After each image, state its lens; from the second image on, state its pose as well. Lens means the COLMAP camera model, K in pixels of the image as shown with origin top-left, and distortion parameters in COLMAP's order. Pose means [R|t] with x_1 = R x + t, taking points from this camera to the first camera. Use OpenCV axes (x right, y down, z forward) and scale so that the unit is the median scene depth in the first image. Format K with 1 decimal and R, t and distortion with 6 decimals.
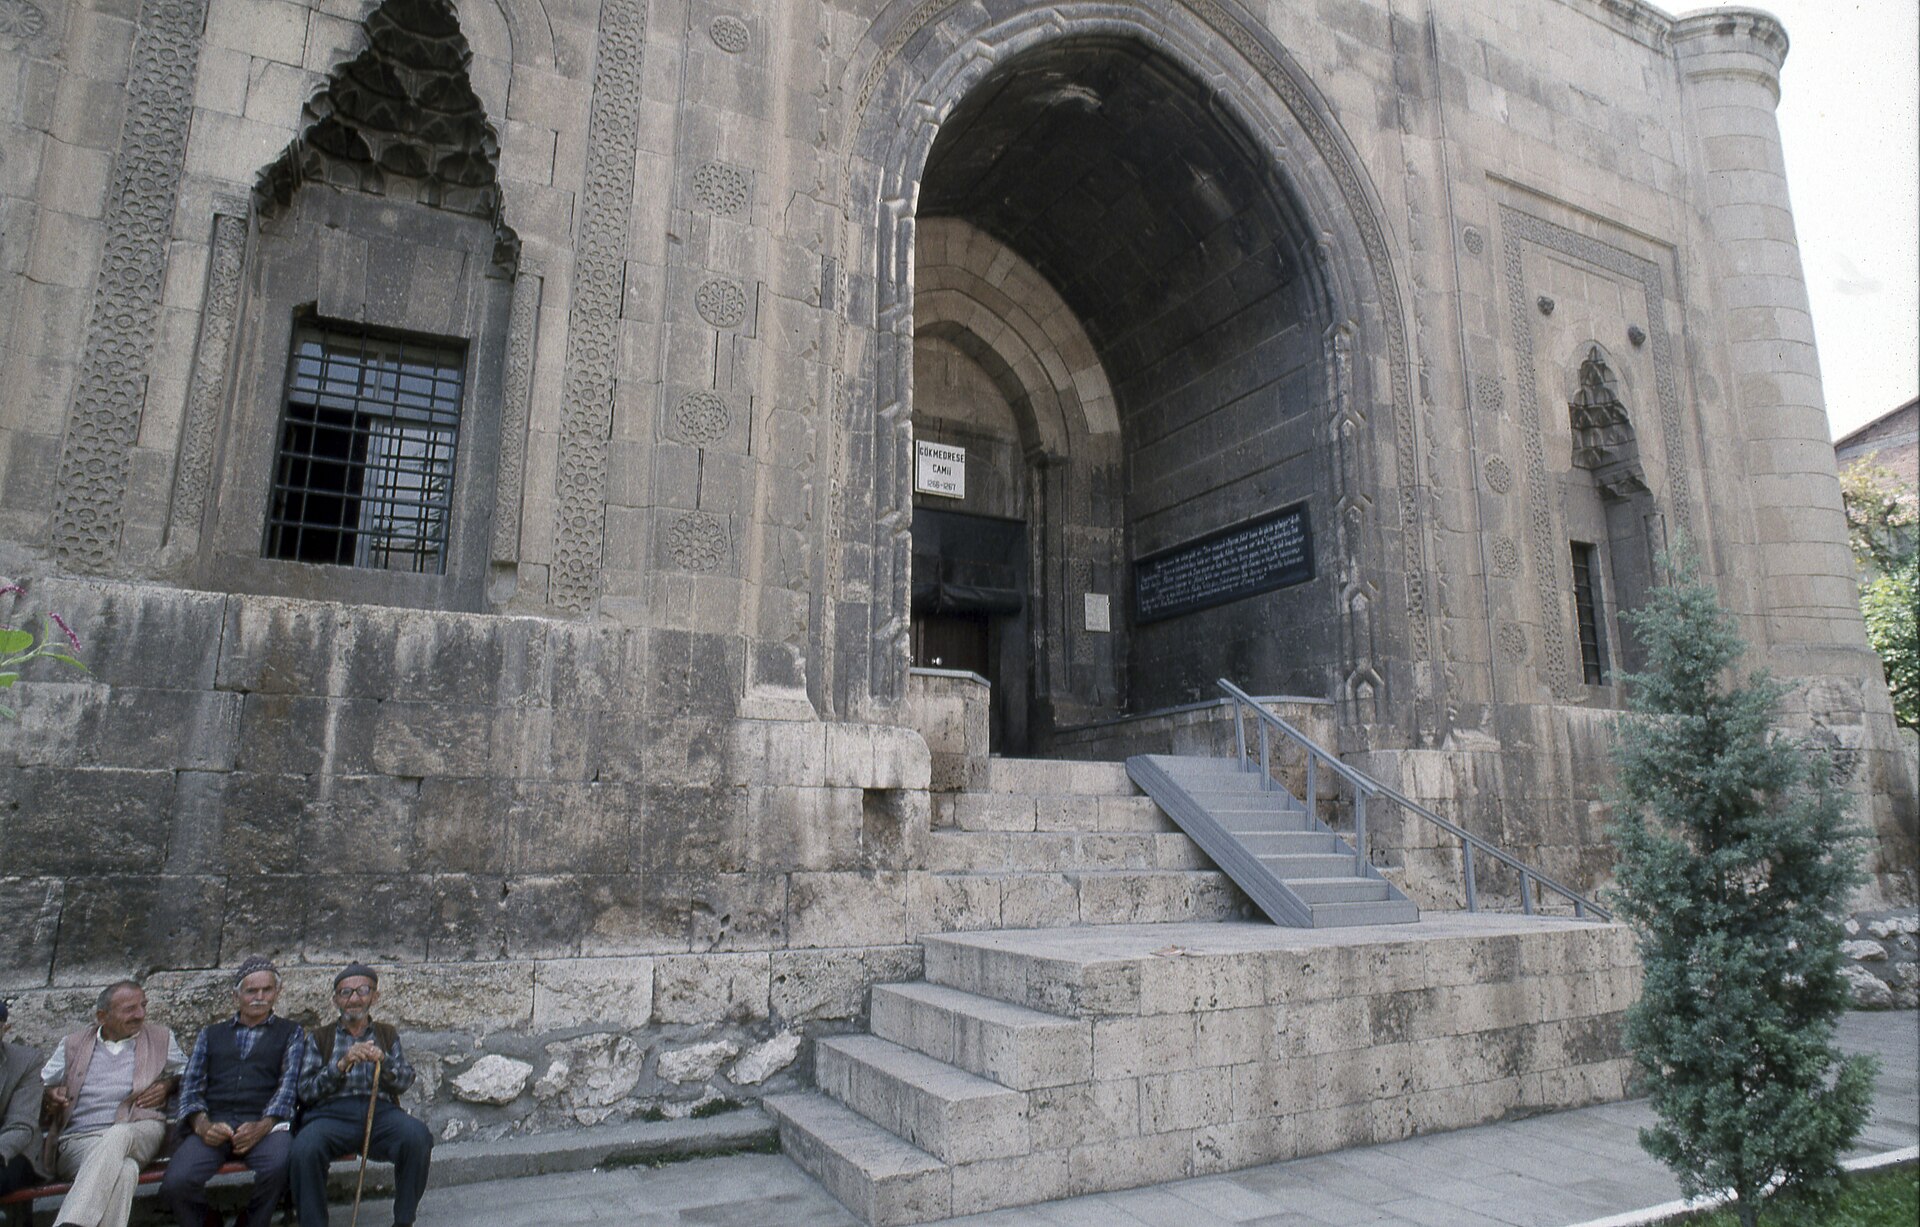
lens RADIAL K [[1159.0, 0, 980.0], [0, 1159.0, 584.6], [0, 0, 1]] dist [-0.097570, 0.090024]
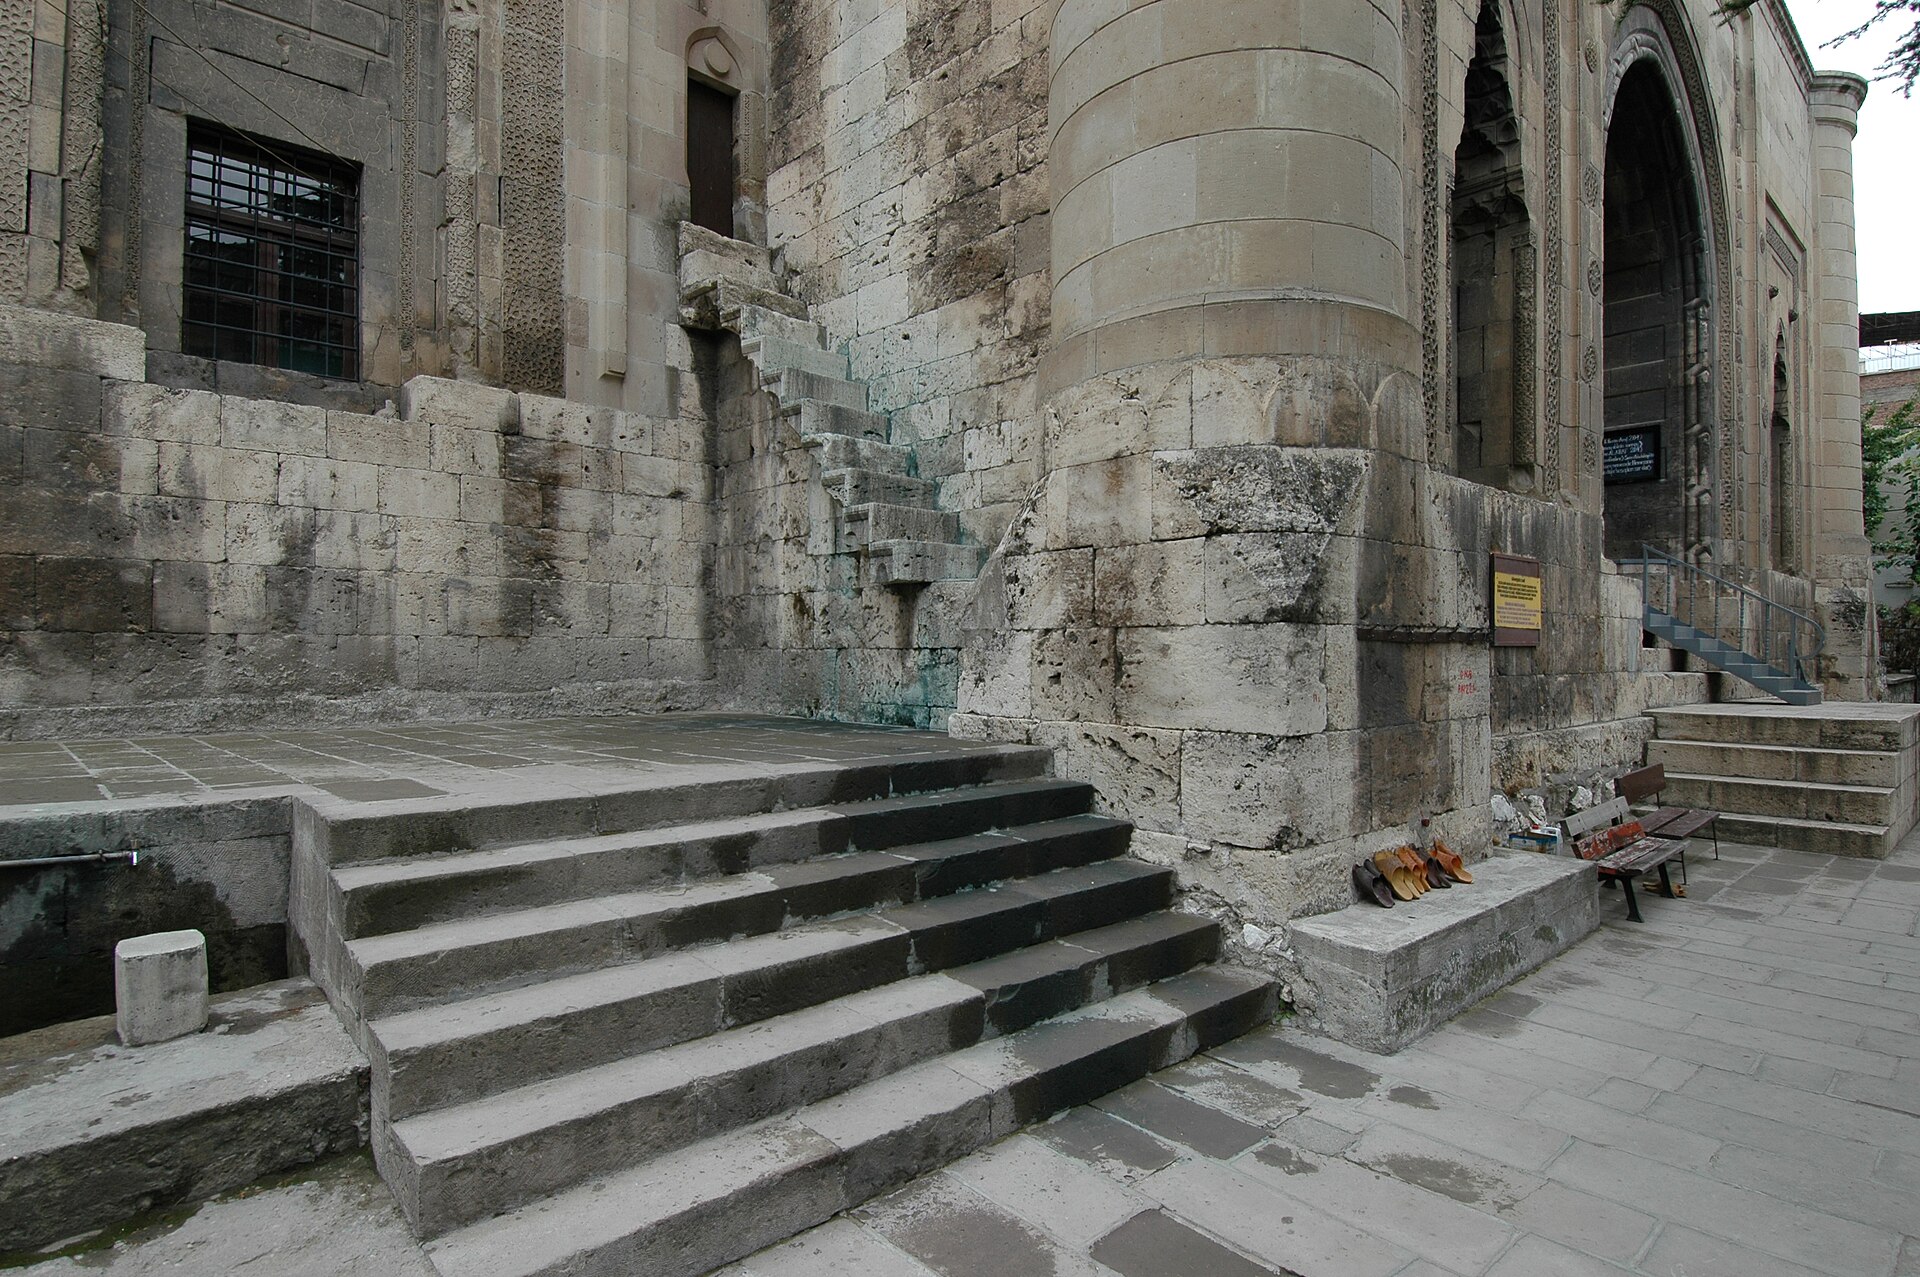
lens RADIAL K [[1002.9, 0, 966.1], [0, 1002.9, 638.2], [0, 0, 1]] dist [0.047334, -0.052654]
pose [[0.966250, 0.007400, 0.257500, -1.218104], [-0.059812, 0.978715, 0.196314, -0.010648], [-0.250566, -0.205090, 0.946126, -0.062857]]
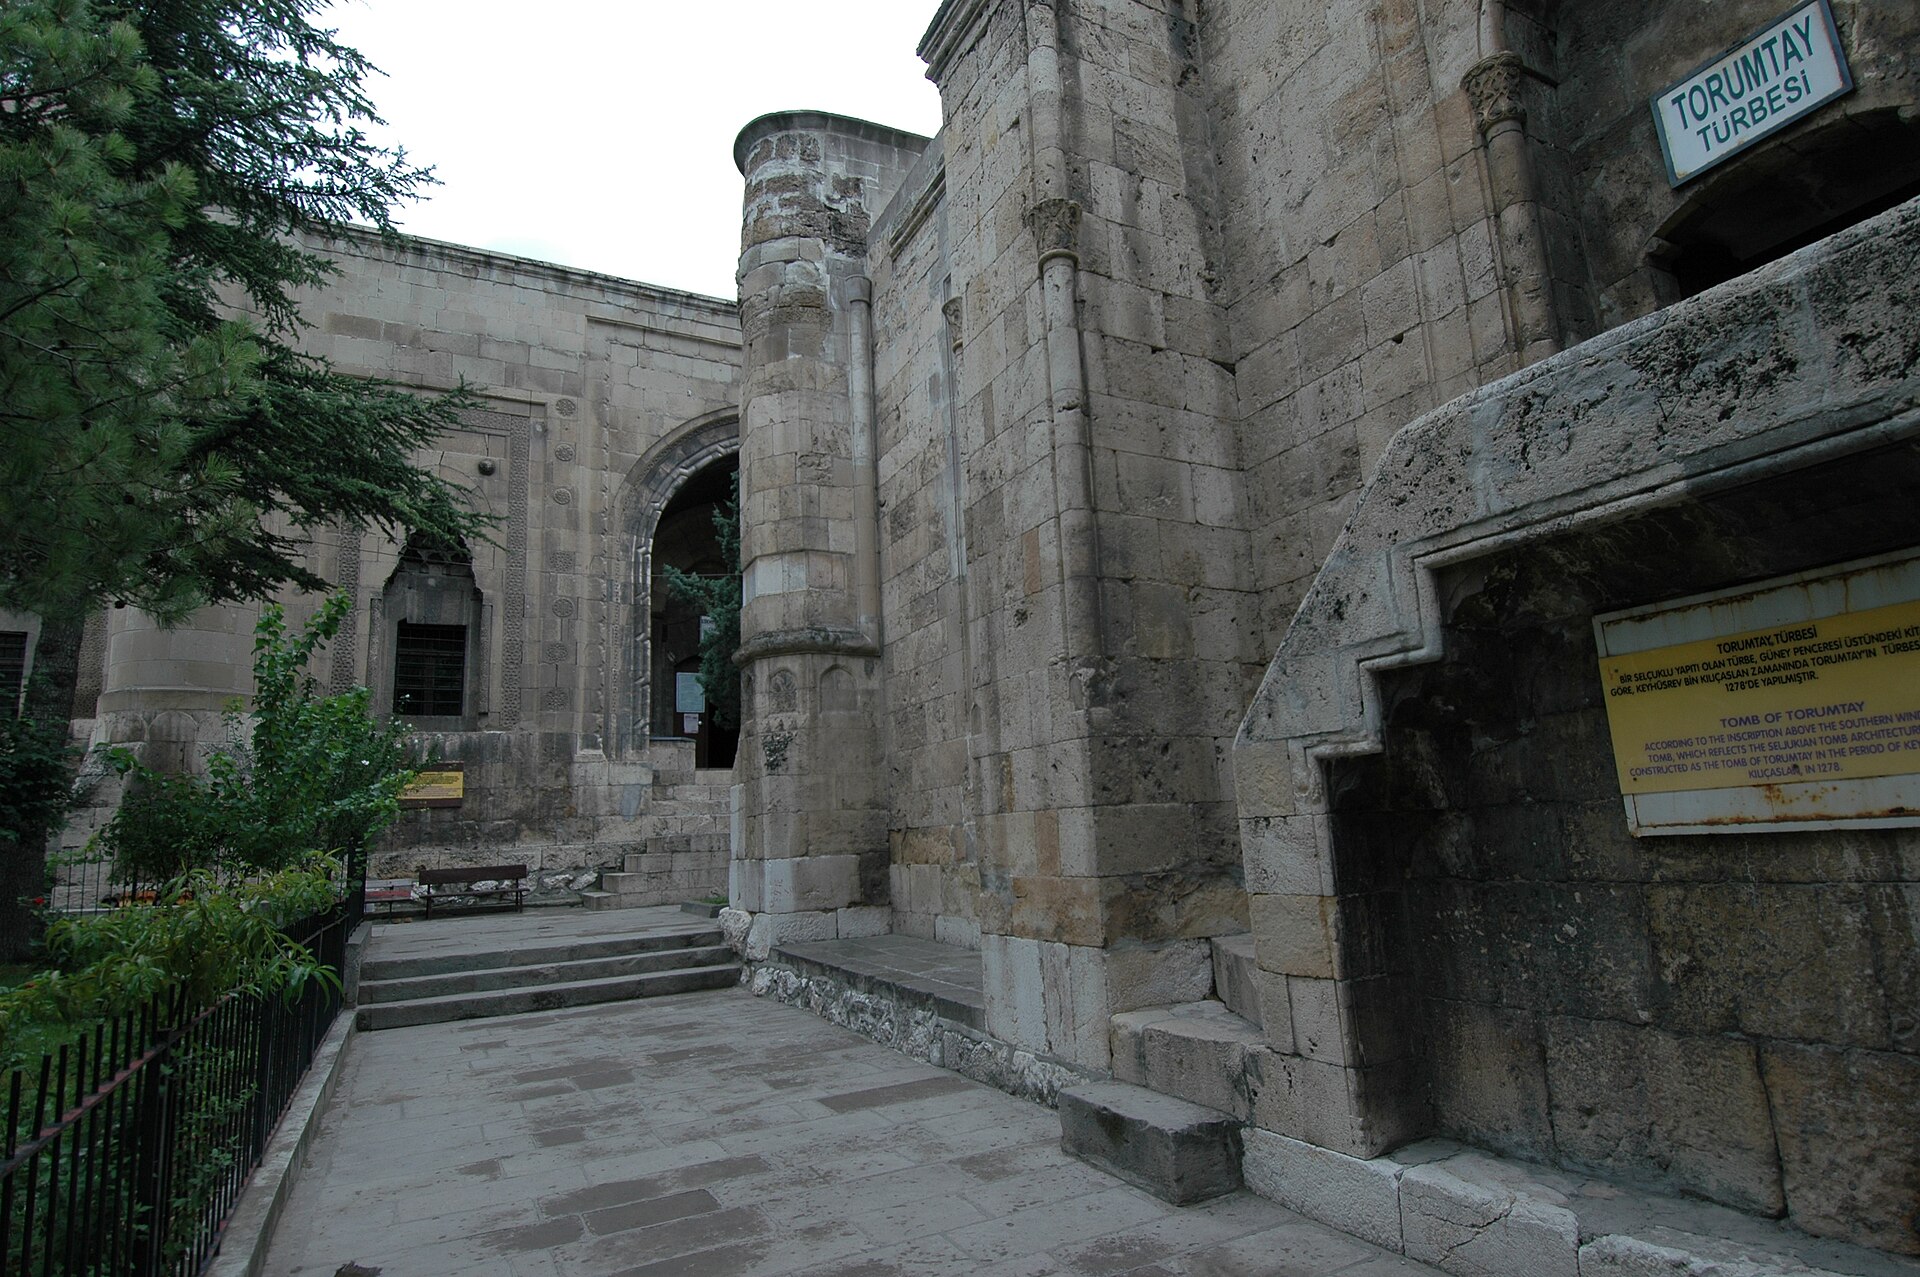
lens RADIAL K [[1002.9, 0, 966.1], [0, 1002.9, 638.2], [0, 0, 1]] dist [0.047334, -0.052654]
pose [[0.998838, -0.046016, 0.014311, 0.641466], [0.045694, 0.998712, 0.022067, -0.174164], [-0.015308, -0.021388, 0.999654, -1.296462]]
